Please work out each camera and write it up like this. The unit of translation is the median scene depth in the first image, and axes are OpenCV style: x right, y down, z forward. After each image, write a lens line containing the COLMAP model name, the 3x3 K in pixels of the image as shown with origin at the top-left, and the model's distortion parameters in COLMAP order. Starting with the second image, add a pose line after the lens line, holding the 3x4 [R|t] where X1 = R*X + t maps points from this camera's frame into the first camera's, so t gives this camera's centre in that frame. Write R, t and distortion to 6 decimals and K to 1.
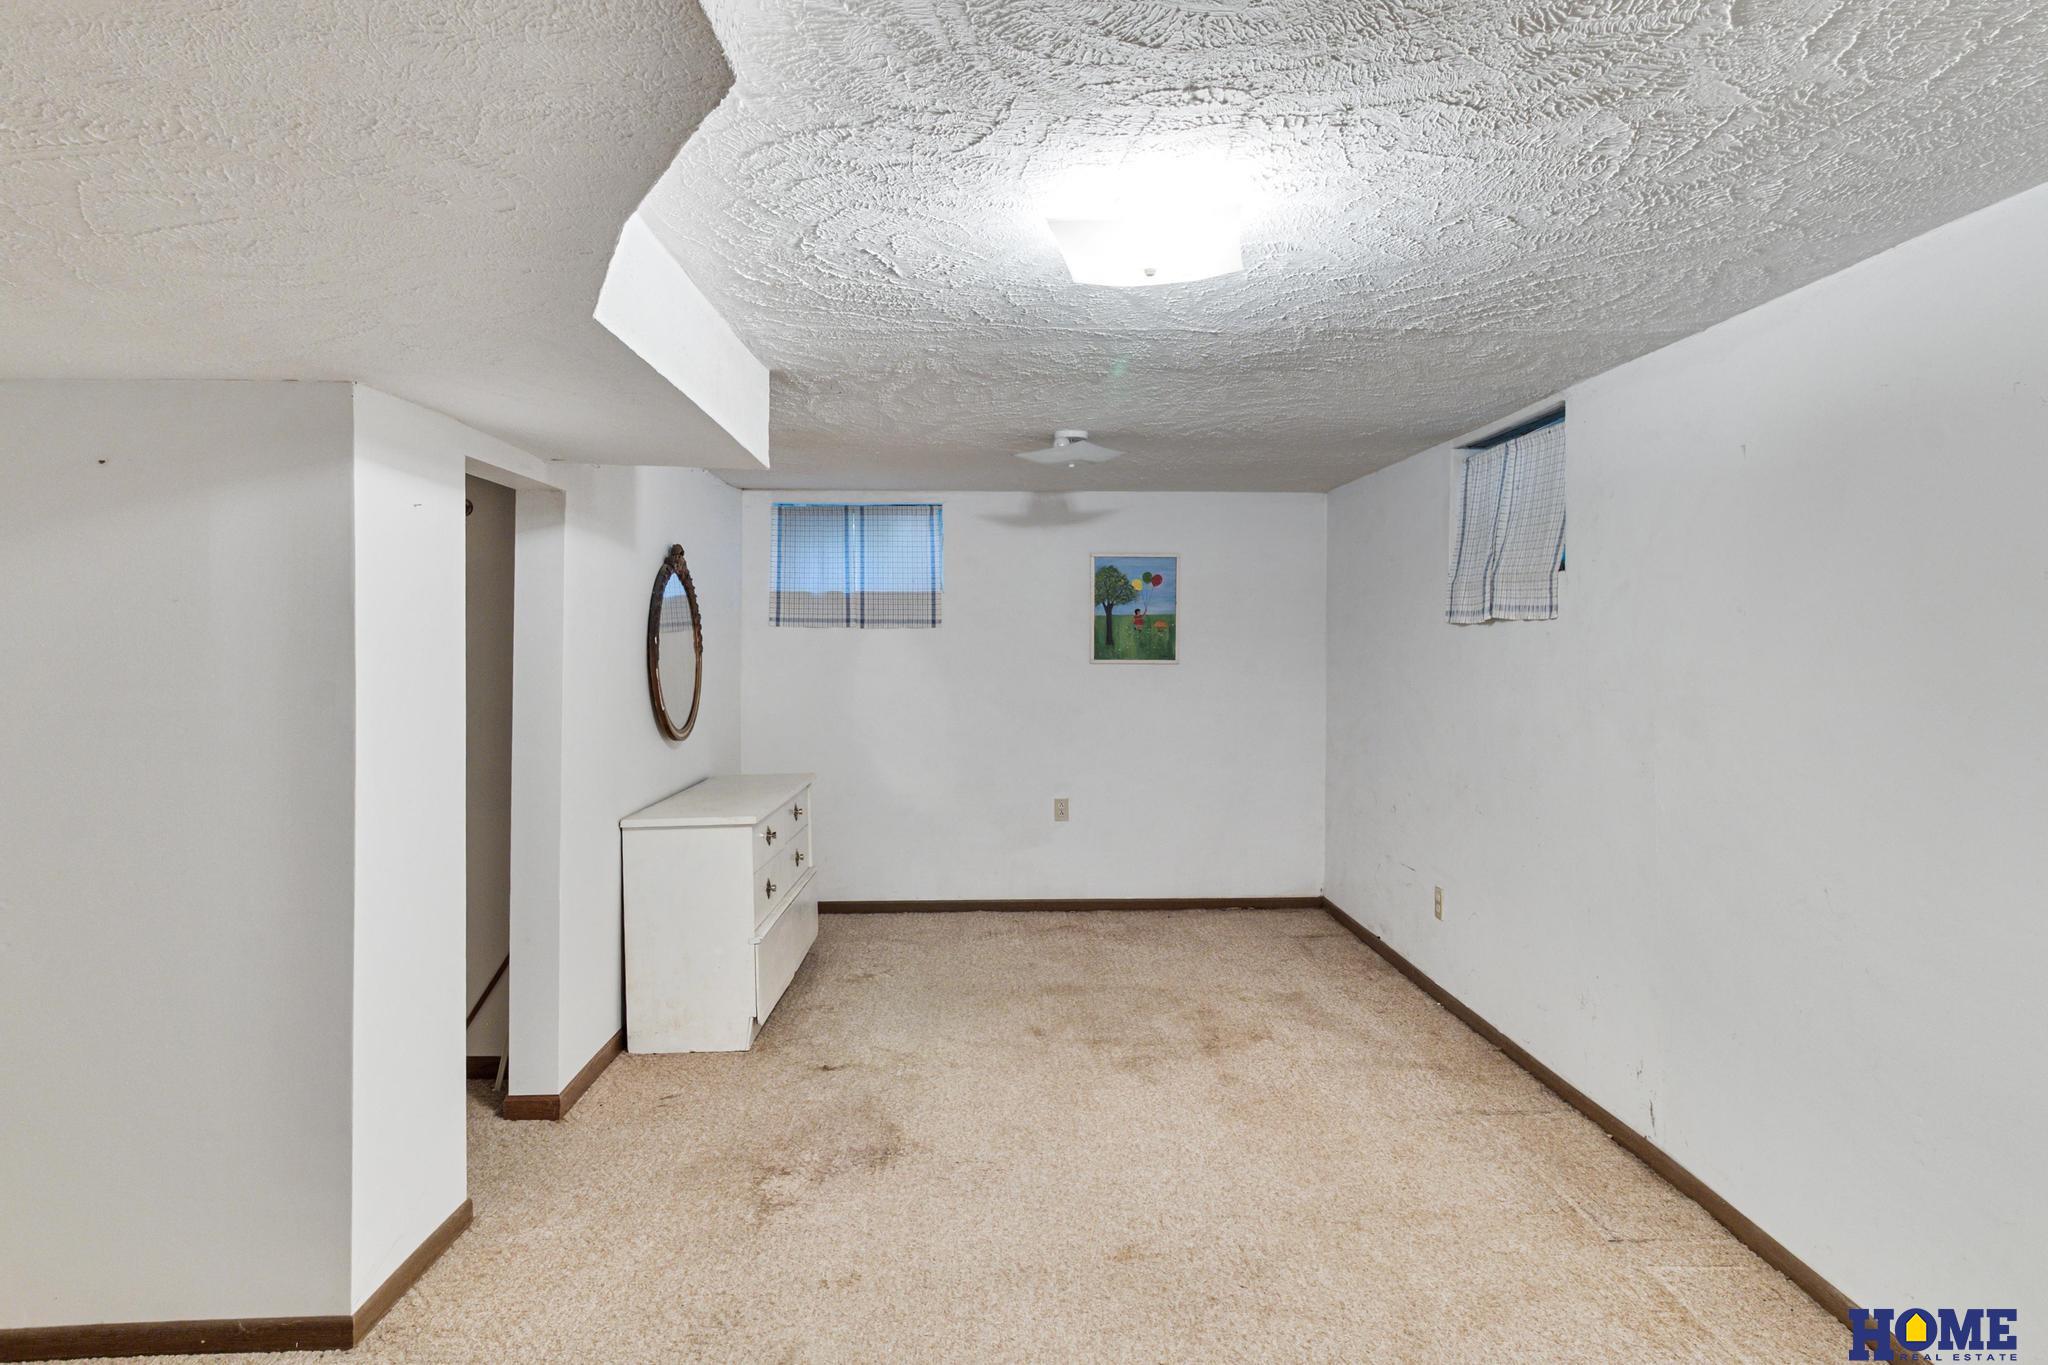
lens RADIAL K [[1126.6, 0, 1024.9], [0, 1126.6, 661.3], [0, 0, 1]] dist [-0.002073, 0.000165]
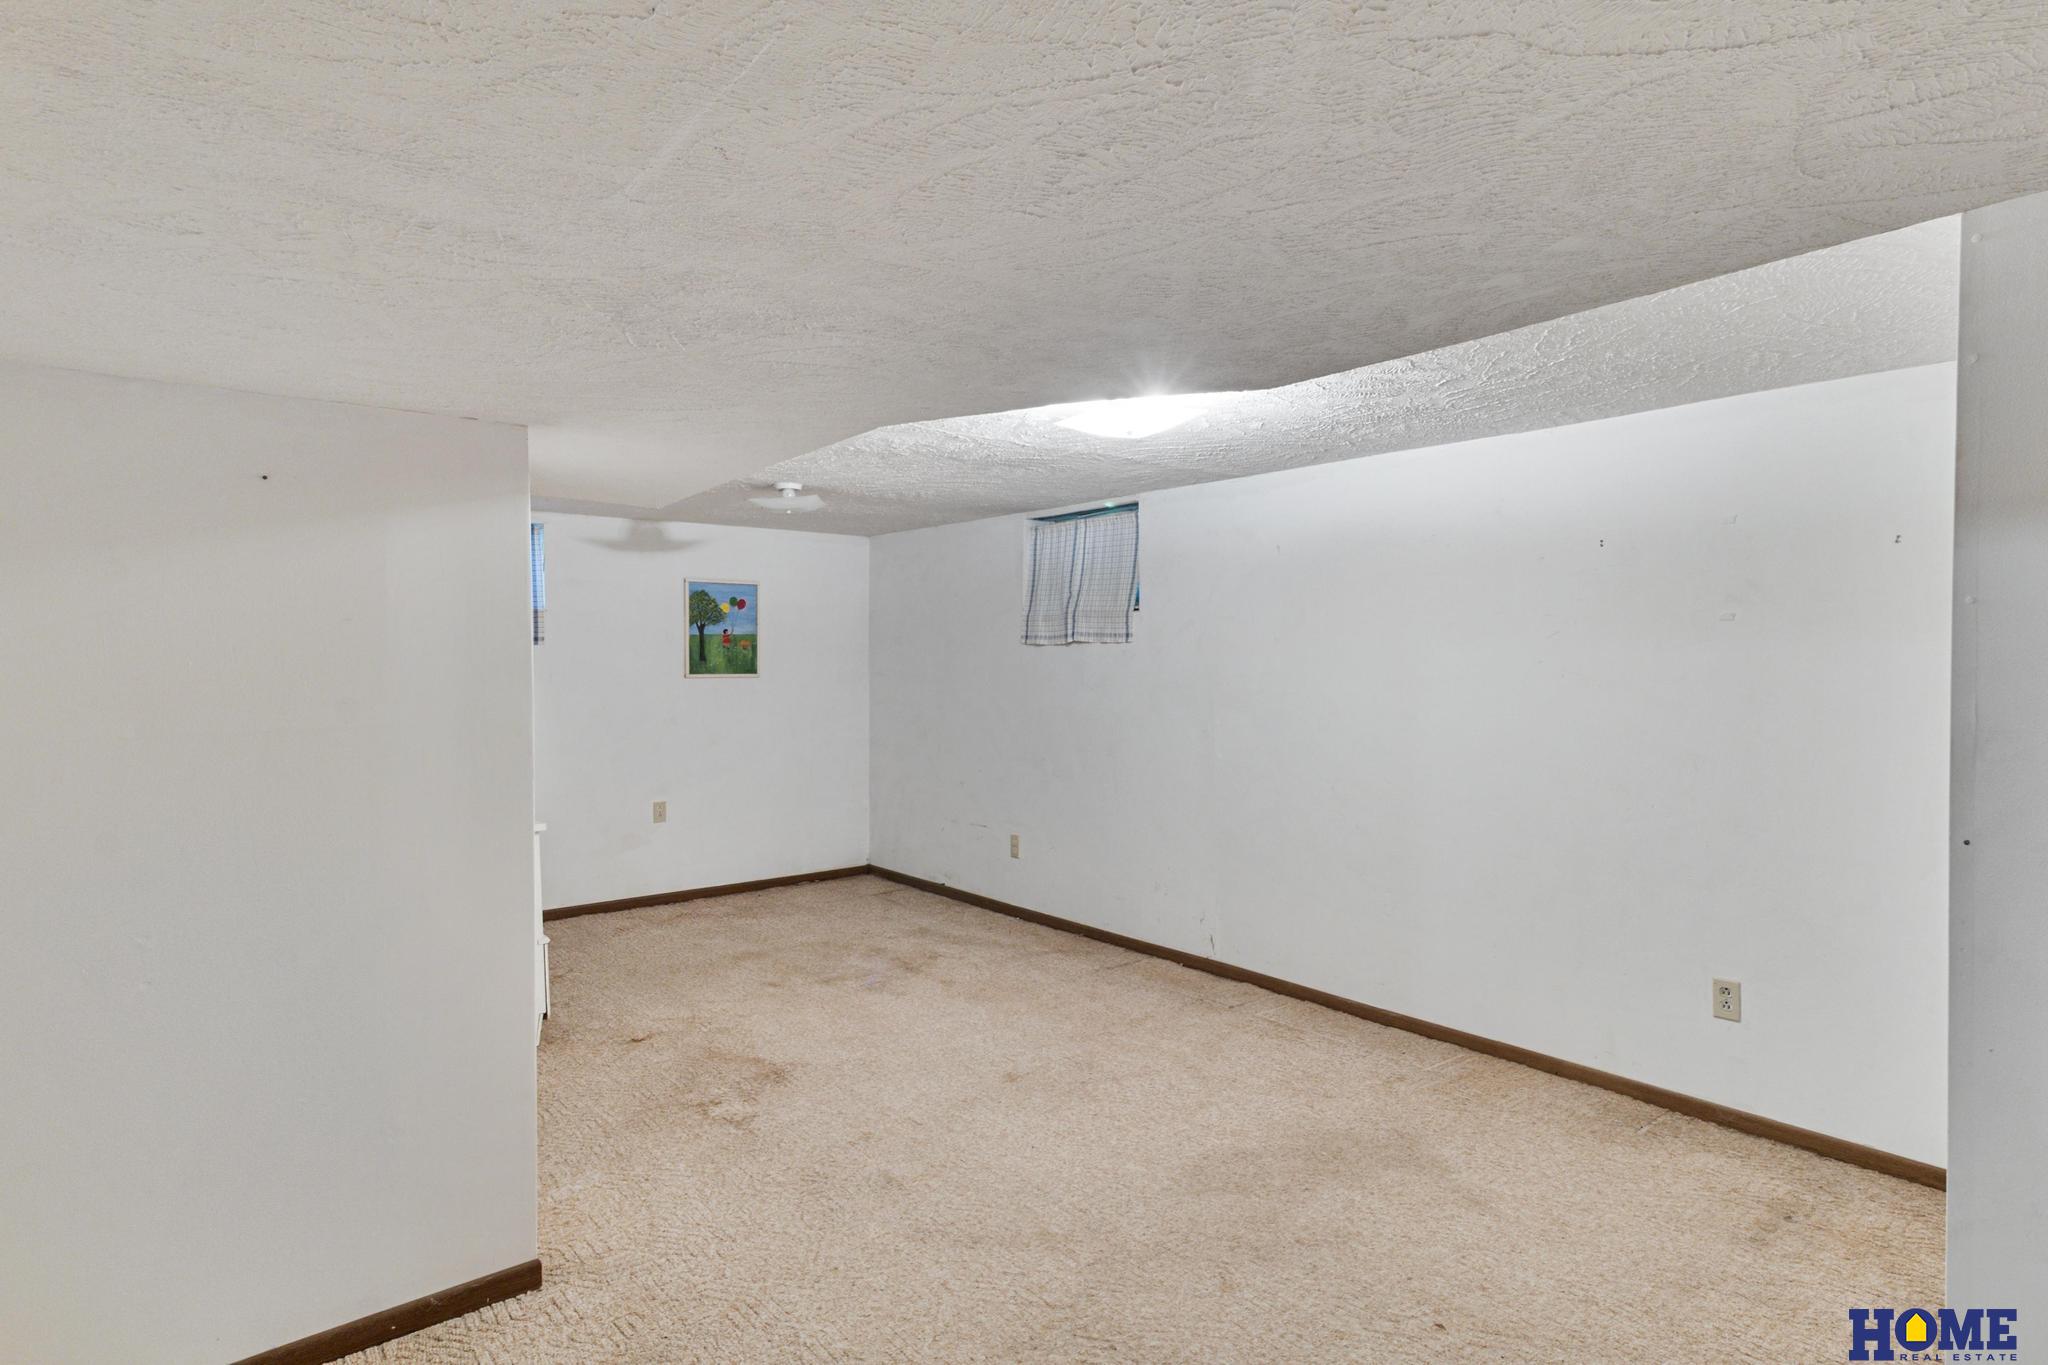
lens RADIAL K [[1100.1, 0, 1024.0], [0, 1100.1, 682.5], [0, 0, 1]] dist [-0.004786, -0.000077]
pose [[0.797202, -0.015698, 0.603509, -0.477098], [0.012950, 0.999877, 0.008903, 0.001727], [-0.603574, 0.000718, 0.797307, -0.092236]]
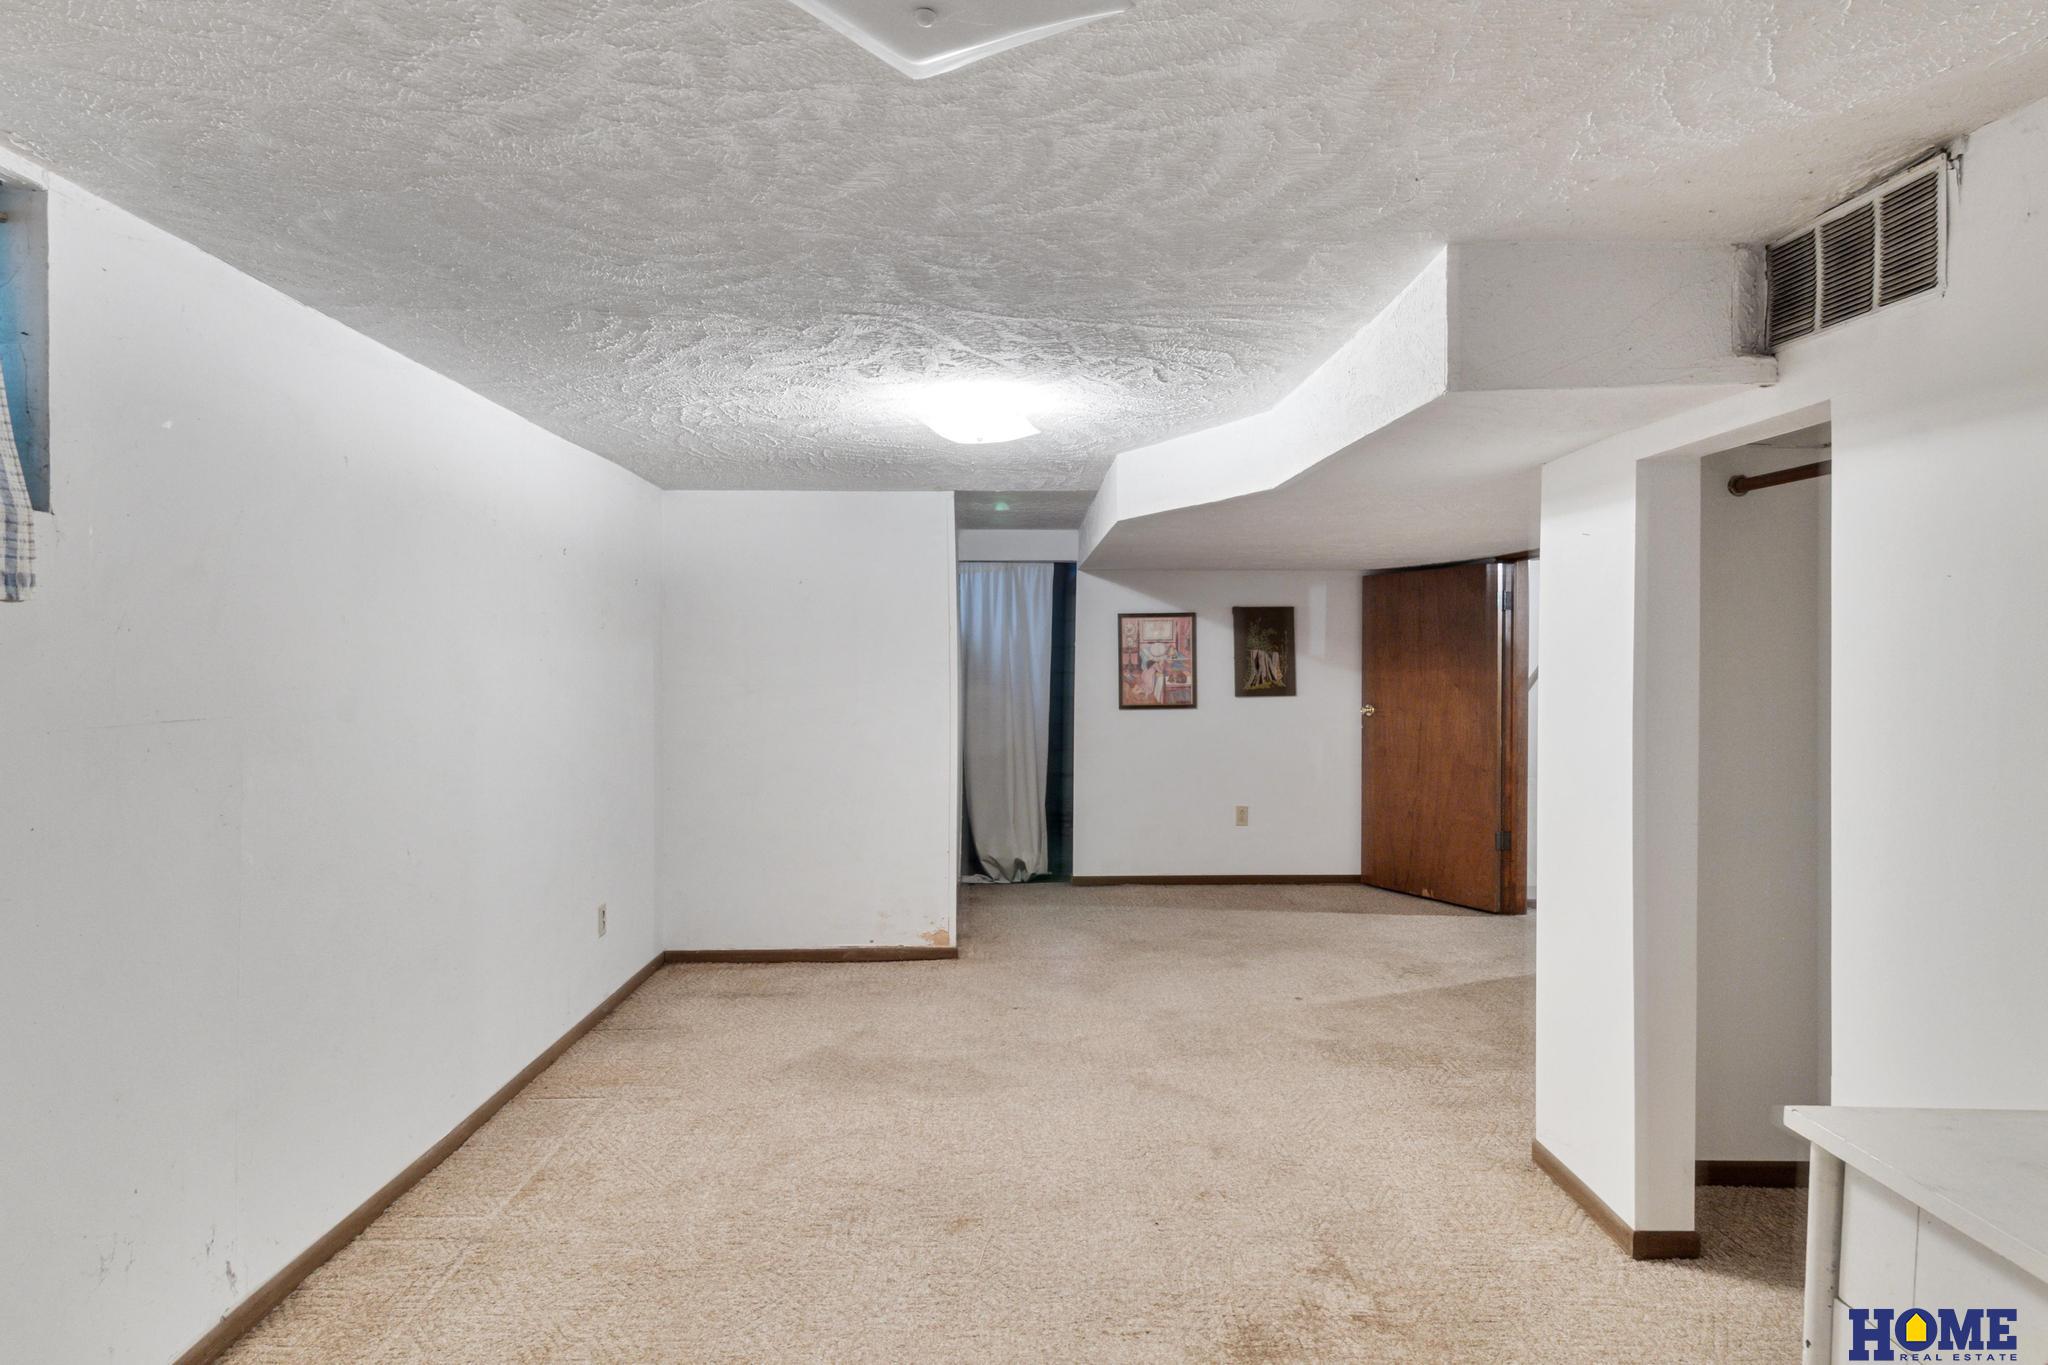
lens RADIAL K [[1100.1, 0, 1024.0], [0, 1100.1, 682.5], [0, 0, 1]] dist [-0.004786, -0.000077]
pose [[-0.999953, -0.001018, 0.009601, 0.012735], [-0.000661, 0.999312, 0.037077, -0.017223], [-0.009632, 0.037069, -0.999266, 1.293919]]
